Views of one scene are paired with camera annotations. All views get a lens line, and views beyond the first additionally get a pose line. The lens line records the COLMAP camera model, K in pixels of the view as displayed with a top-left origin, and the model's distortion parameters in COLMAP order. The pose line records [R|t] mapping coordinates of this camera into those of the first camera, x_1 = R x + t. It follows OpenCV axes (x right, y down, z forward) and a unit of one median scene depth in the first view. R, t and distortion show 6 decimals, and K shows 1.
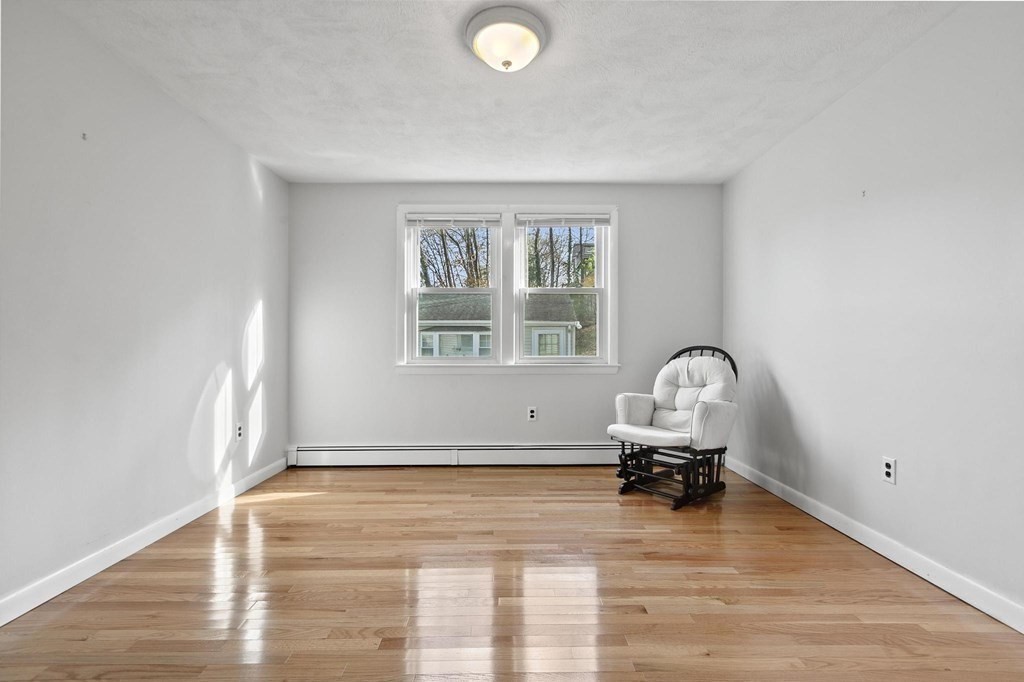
lens RADIAL K [[454.6, 0, 511.1], [0, 454.6, 345.3], [0, 0, 1]] dist [0.002058, 0.000582]
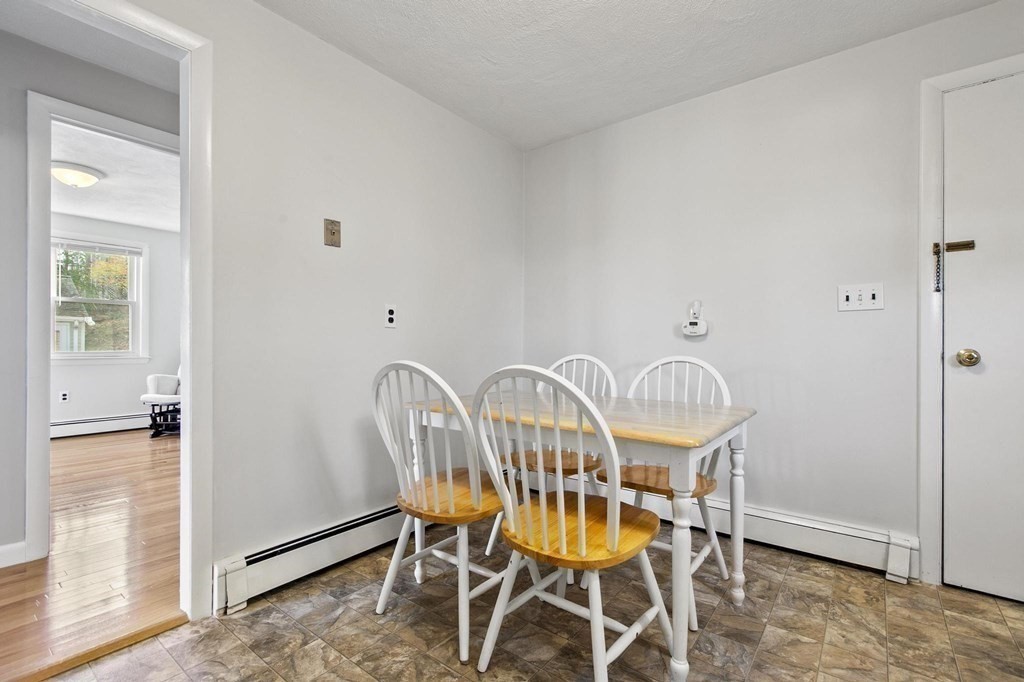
lens RADIAL K [[463.5, 0, 516.3], [0, 463.5, 344.7], [0, 0, 1]] dist [0.001623, 0.000312]
pose [[0.618910, 0.001374, 0.785460, -0.224170], [0.000260, 0.999998, -0.001953, 0.009897], [-0.785462, 0.001413, 0.618909, -0.925245]]
